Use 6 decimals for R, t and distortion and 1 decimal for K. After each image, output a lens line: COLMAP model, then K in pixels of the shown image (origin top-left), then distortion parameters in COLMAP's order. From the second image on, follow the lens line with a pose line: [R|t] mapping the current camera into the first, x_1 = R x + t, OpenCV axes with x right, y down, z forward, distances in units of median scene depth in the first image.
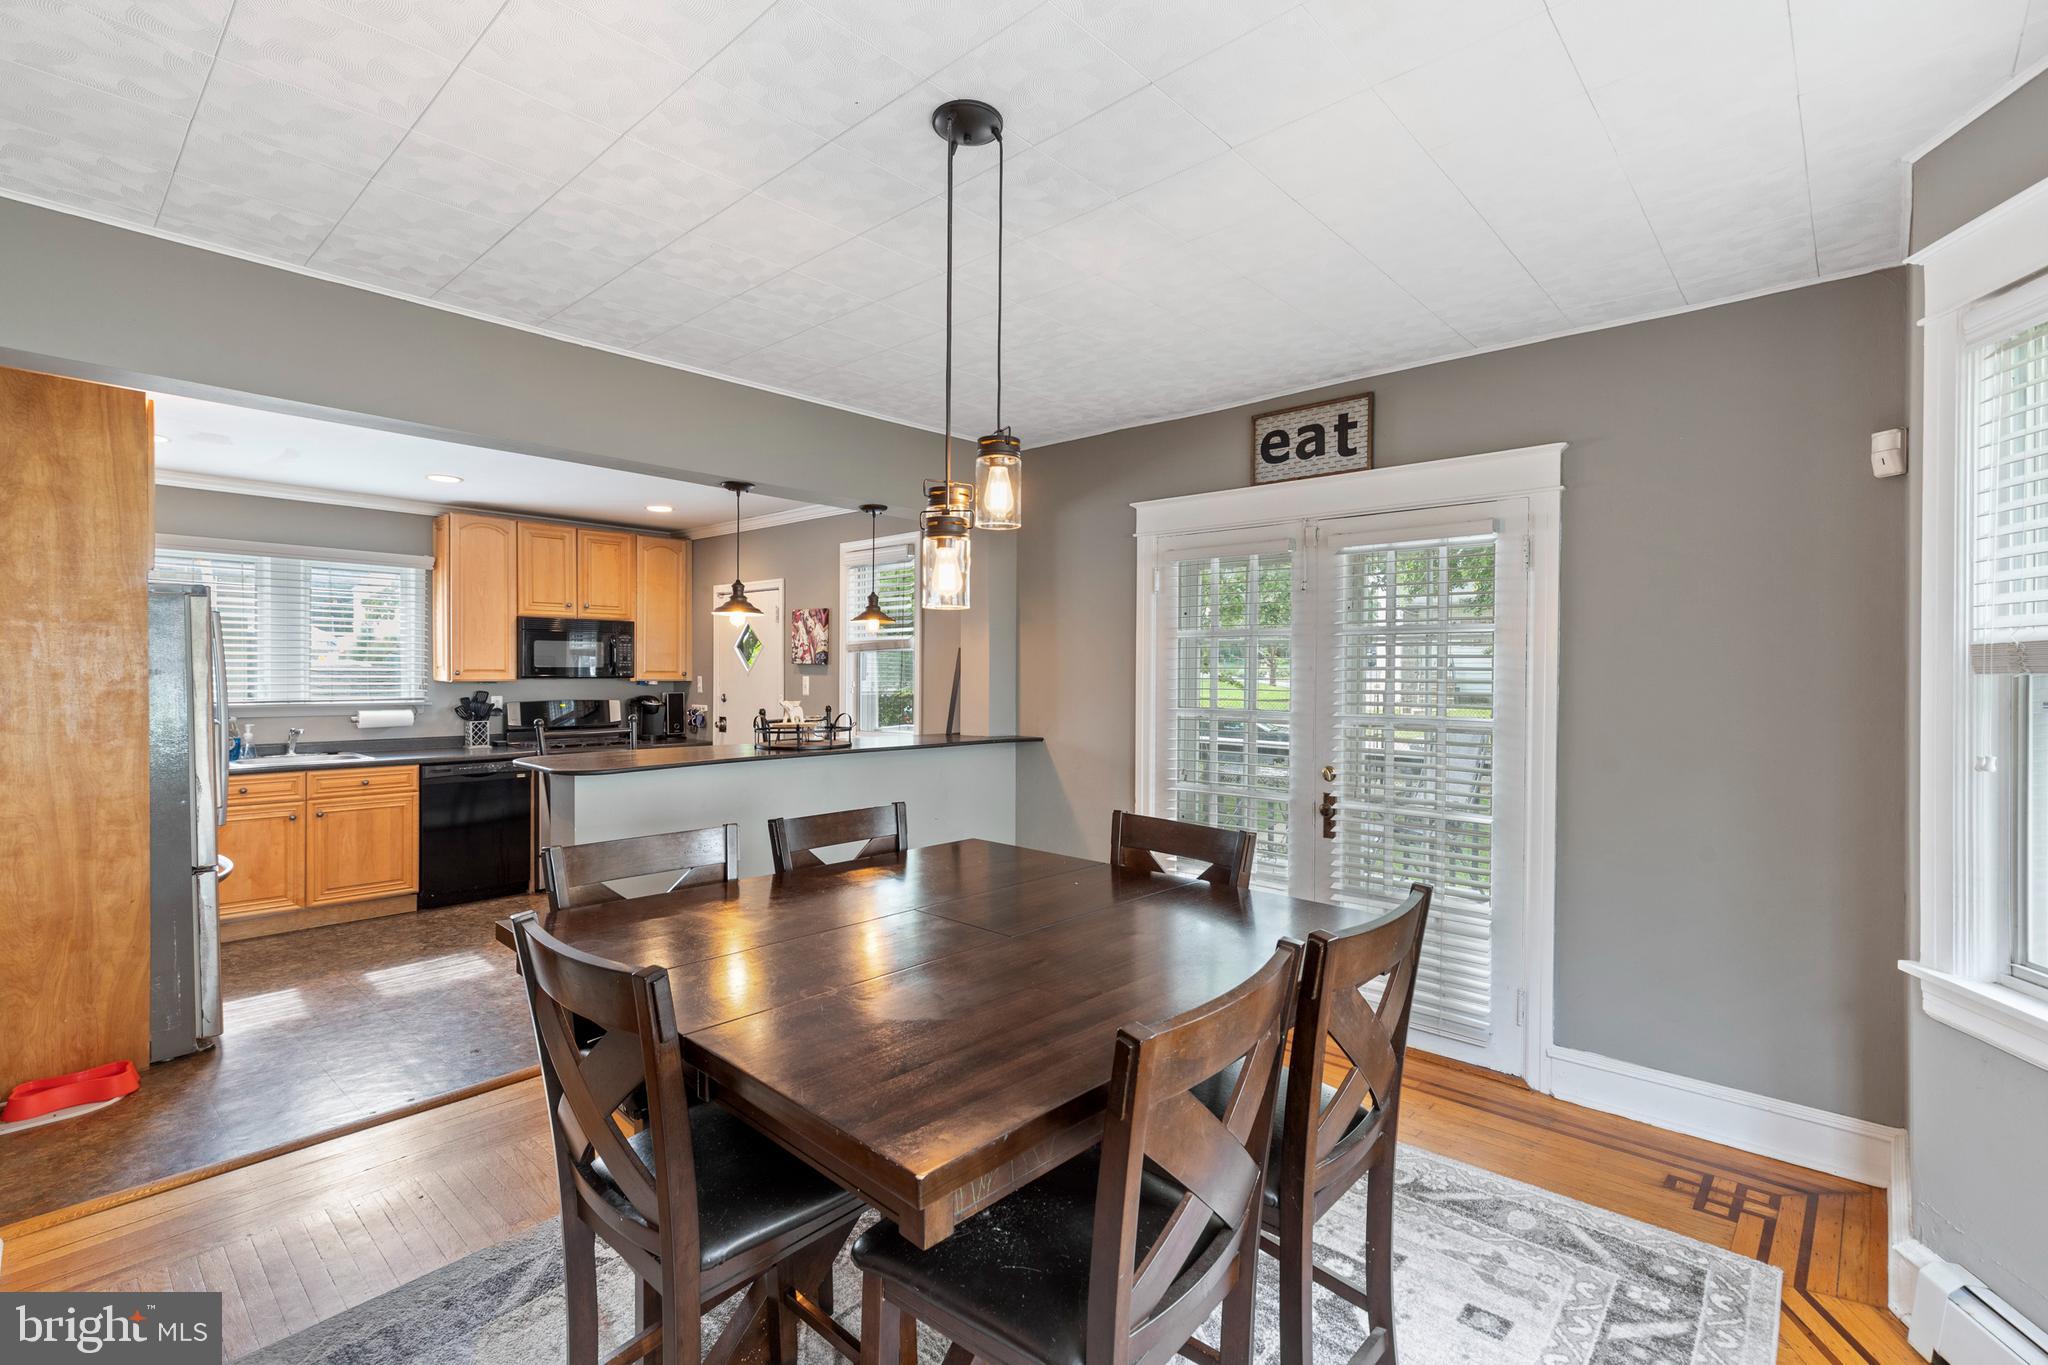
lens RADIAL K [[926.7, 0, 1022.8], [0, 926.7, 685.8], [0, 0, 1]] dist [0.002304, 0.000190]
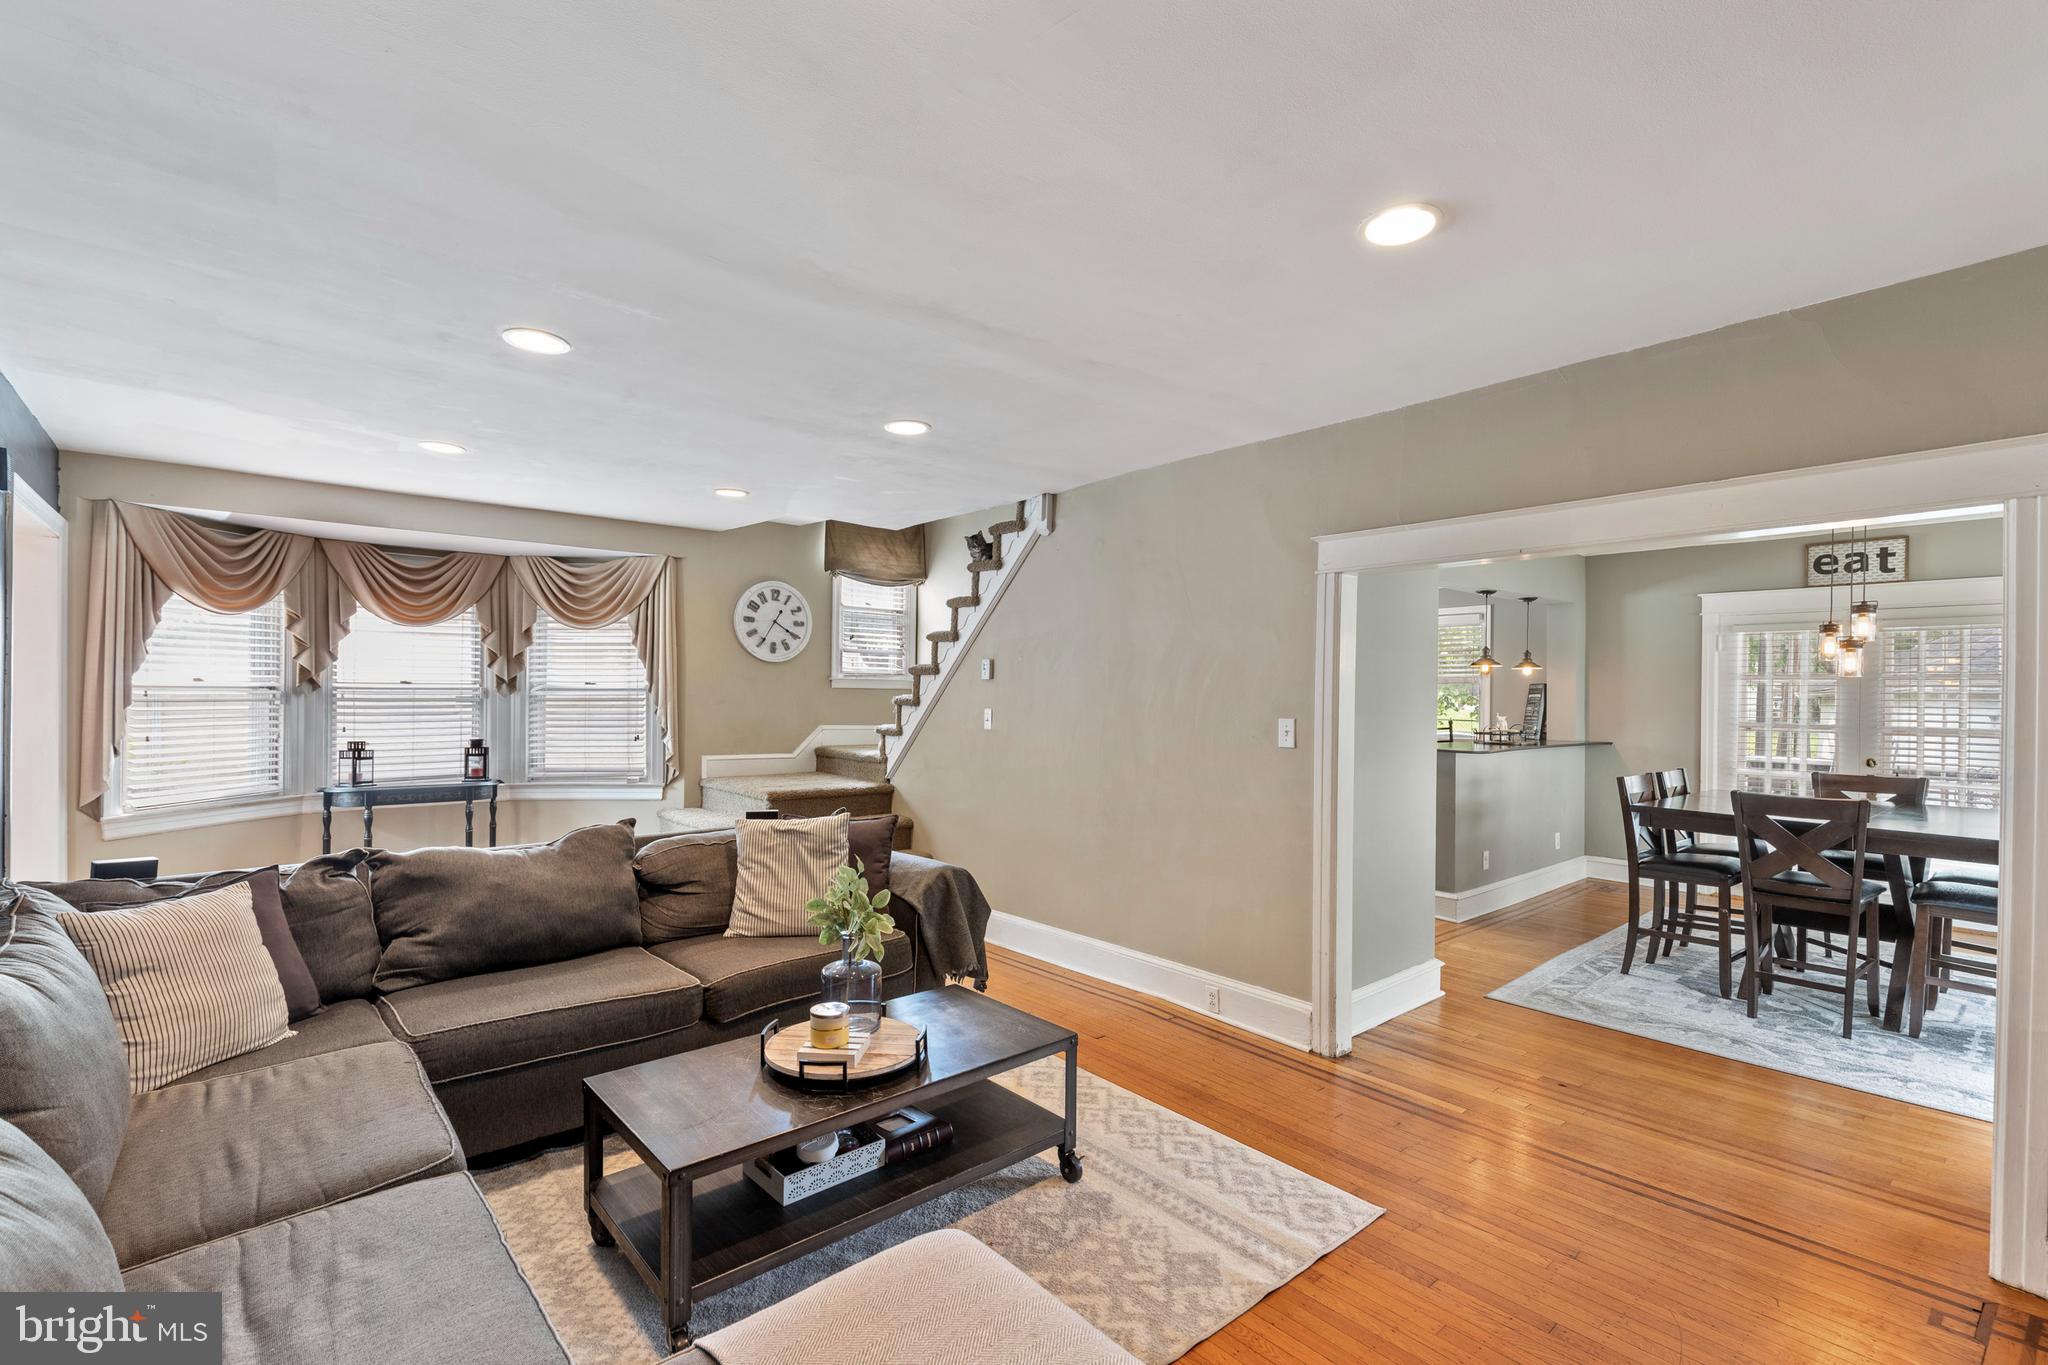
lens RADIAL K [[917.4, 0, 1032.8], [0, 917.4, 694.7], [0, 0, 1]] dist [0.003329, -0.000119]
pose [[0.992652, 0.007729, -0.120754, -0.654673], [-0.009922, 0.999796, -0.017566, 0.011577], [0.120593, 0.018635, 0.992527, -0.555708]]
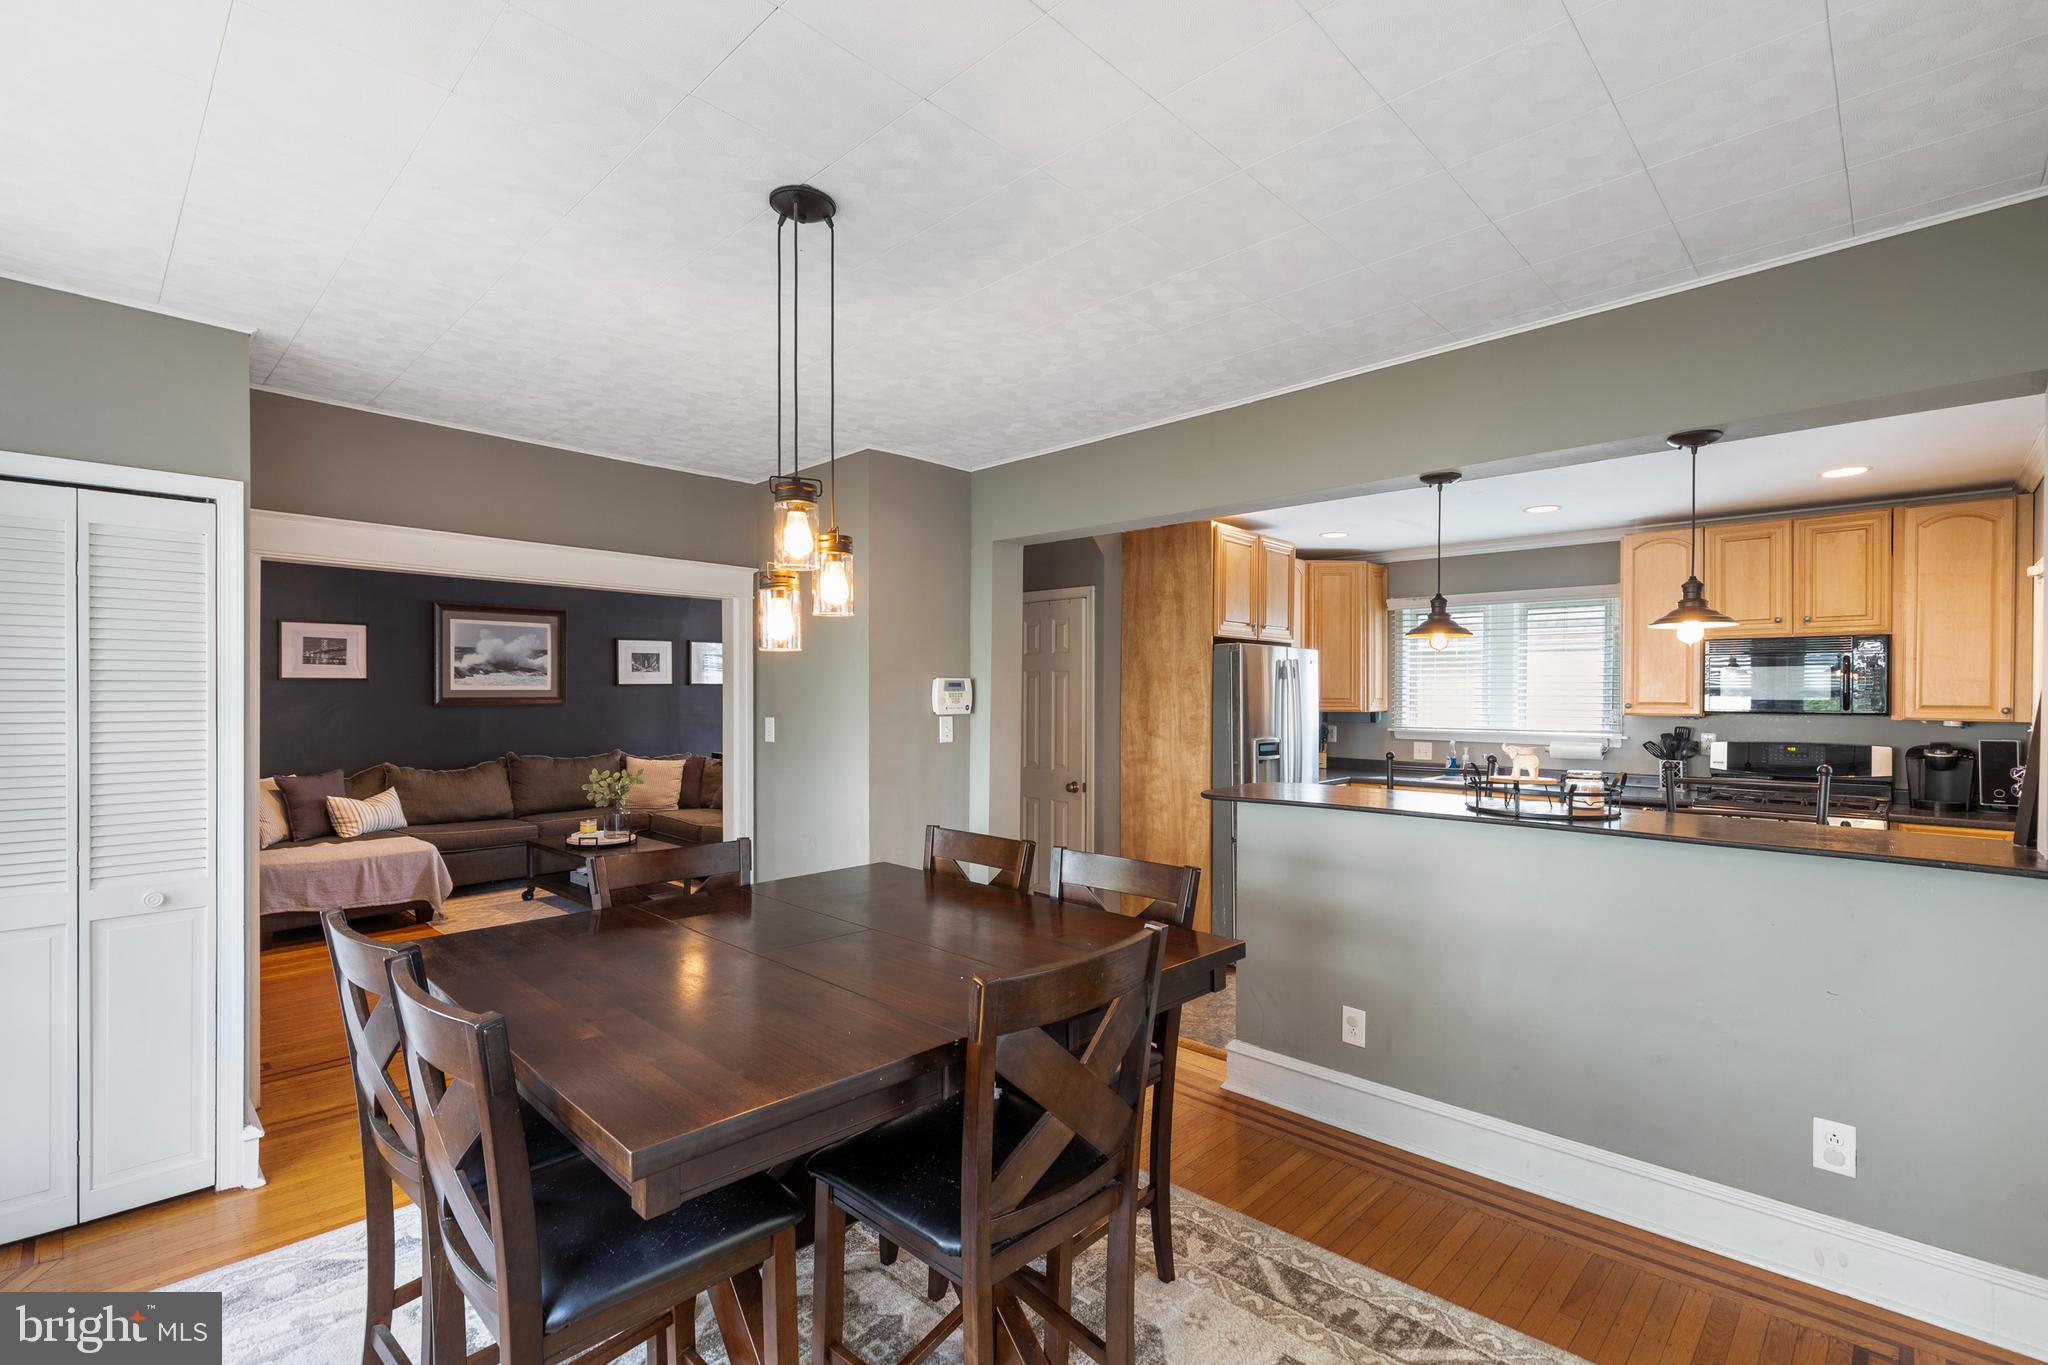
lens RADIAL K [[917.4, 0, 1032.8], [0, 917.4, 694.7], [0, 0, 1]] dist [0.003329, -0.000119]
pose [[-0.026664, -0.001548, -0.999643, 0.349319], [-0.020019, 0.999799, -0.001015, -0.012948], [0.999444, 0.019985, -0.026690, 0.466581]]
